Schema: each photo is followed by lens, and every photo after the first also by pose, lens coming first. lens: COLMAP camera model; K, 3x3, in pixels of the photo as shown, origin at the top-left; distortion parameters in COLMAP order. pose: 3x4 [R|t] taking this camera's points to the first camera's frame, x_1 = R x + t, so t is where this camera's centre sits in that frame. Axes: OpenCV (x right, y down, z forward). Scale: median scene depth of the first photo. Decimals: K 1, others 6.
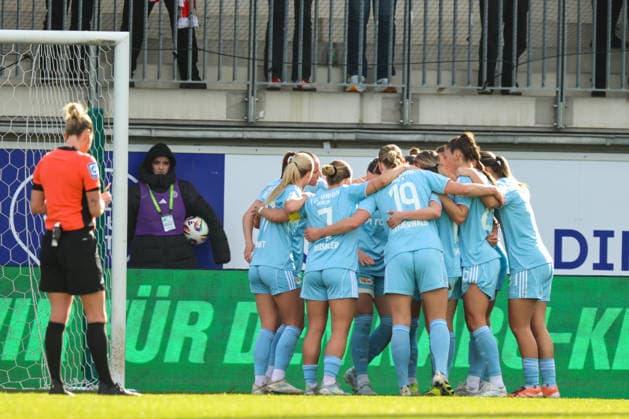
lens RADIAL K [[4430.1, 0, 313.3], [0, 4430.1, 210.1], [0, 0, 1]] dist [0.846020, 0.000000]
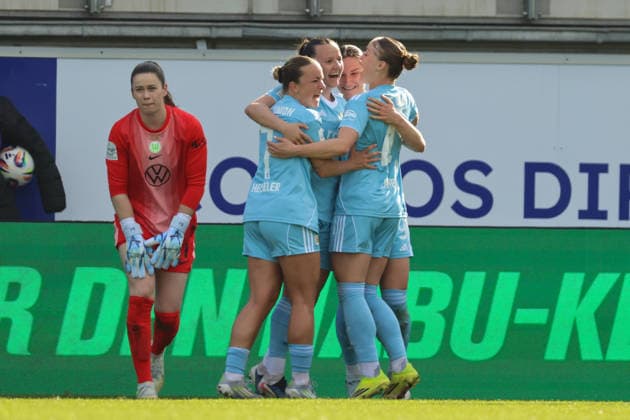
lens RADIAL K [[4437.1, 0, 310.4], [0, 4437.1, 206.5], [0, 0, 1]] dist [0.846020, 0.000000]
pose [[0.999974, -0.004908, -0.005227, 0.023936], [0.004987, 0.999872, 0.015216, 0.000409], [0.005151, -0.015242, 0.999871, 0.291792]]
